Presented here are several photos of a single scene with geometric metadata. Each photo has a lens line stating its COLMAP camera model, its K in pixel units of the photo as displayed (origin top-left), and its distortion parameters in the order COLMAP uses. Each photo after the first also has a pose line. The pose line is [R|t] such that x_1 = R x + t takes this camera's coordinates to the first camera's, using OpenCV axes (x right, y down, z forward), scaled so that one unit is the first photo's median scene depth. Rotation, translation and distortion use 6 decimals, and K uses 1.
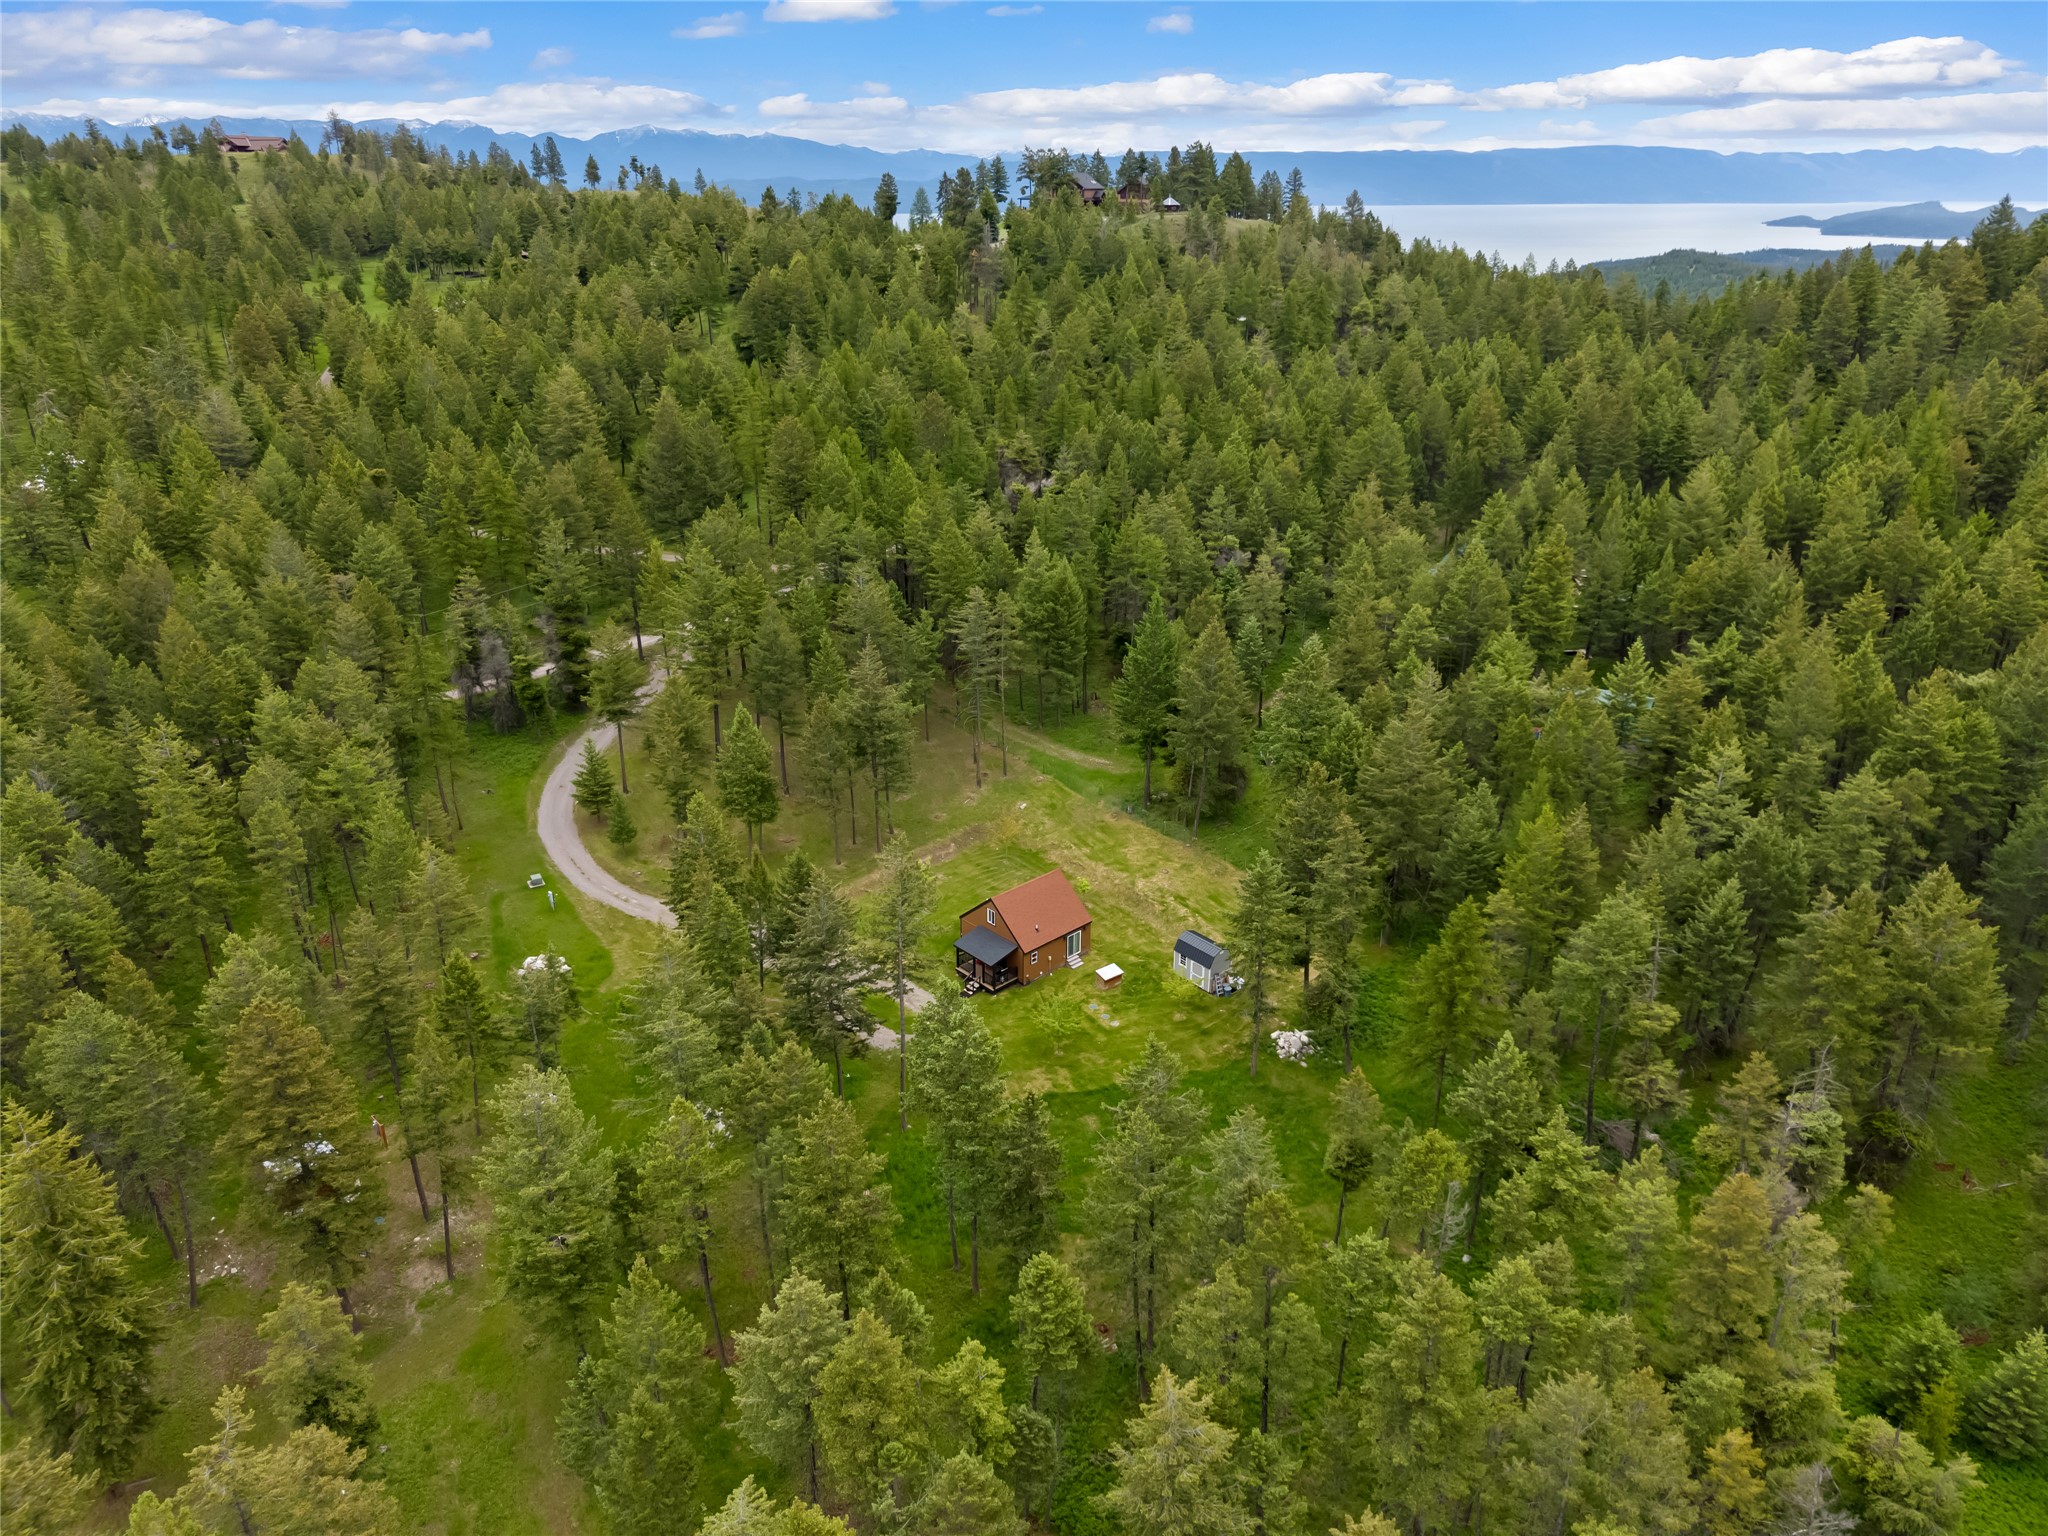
lens RADIAL K [[1367.6, 0, 1024.0], [0, 1367.6, 768.0], [0, 0, 1]] dist [-0.002015, 0.003082]
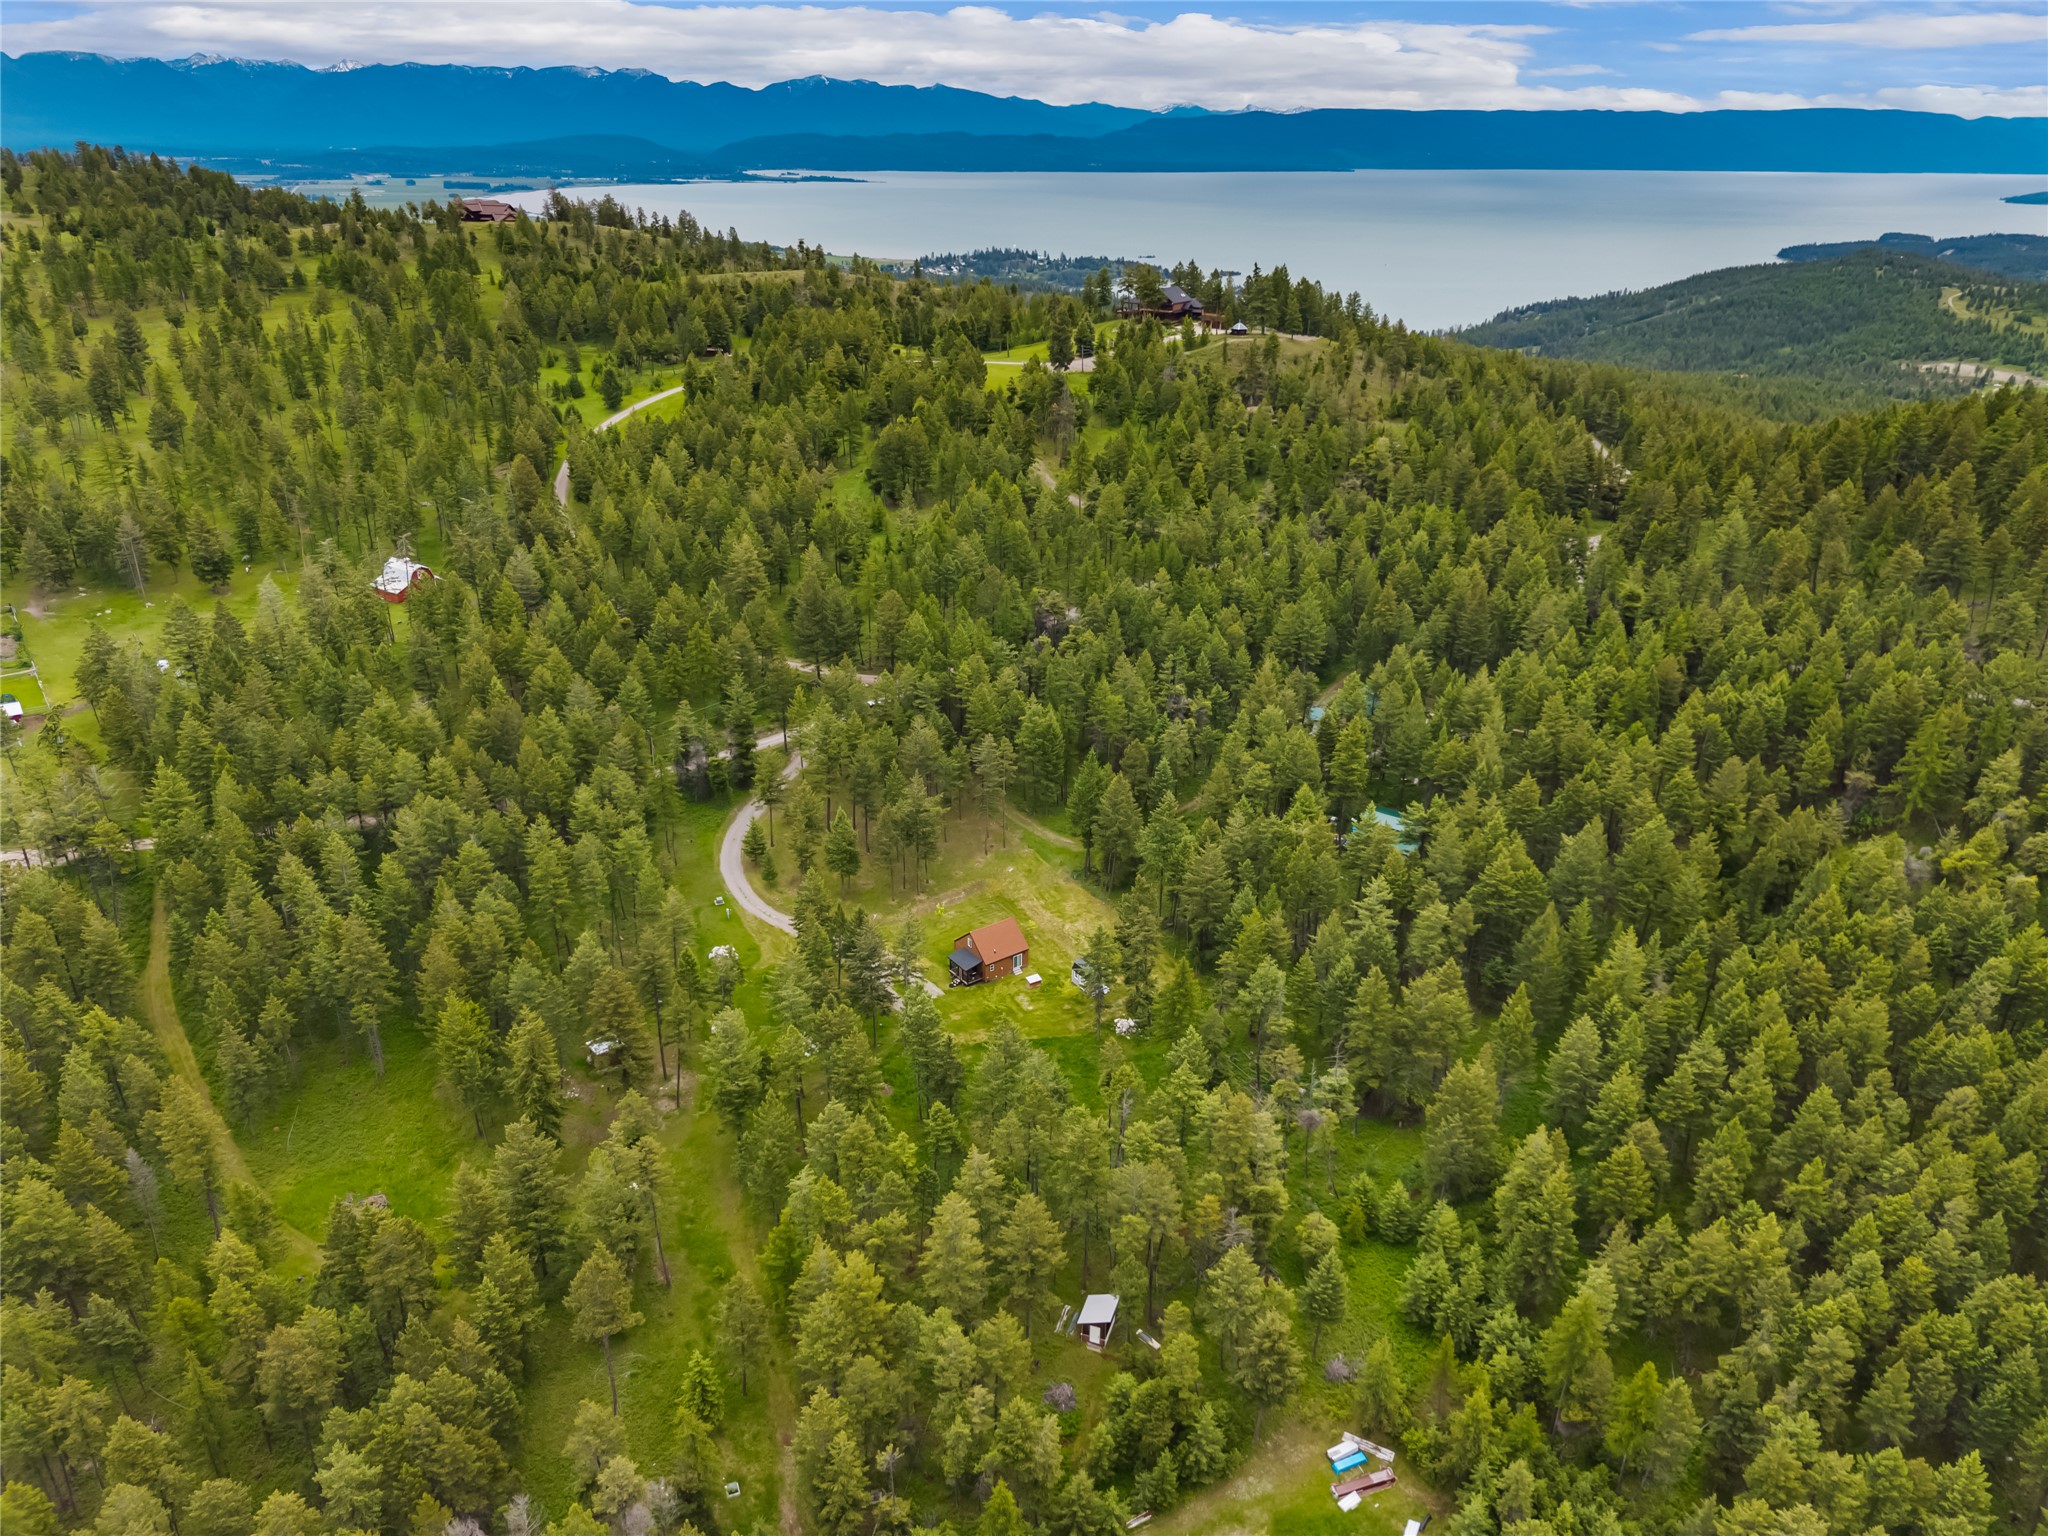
lens RADIAL K [[1401.8, 0, 1024.0], [0, 1401.8, 768.0], [0, 0, 1]] dist [0.022981, 0.001894]
pose [[0.993291, 0.058124, -0.099969, 0.200566], [-0.055863, 0.998119, 0.025269, -0.156725], [0.101250, -0.019515, 0.994670, -0.748824]]
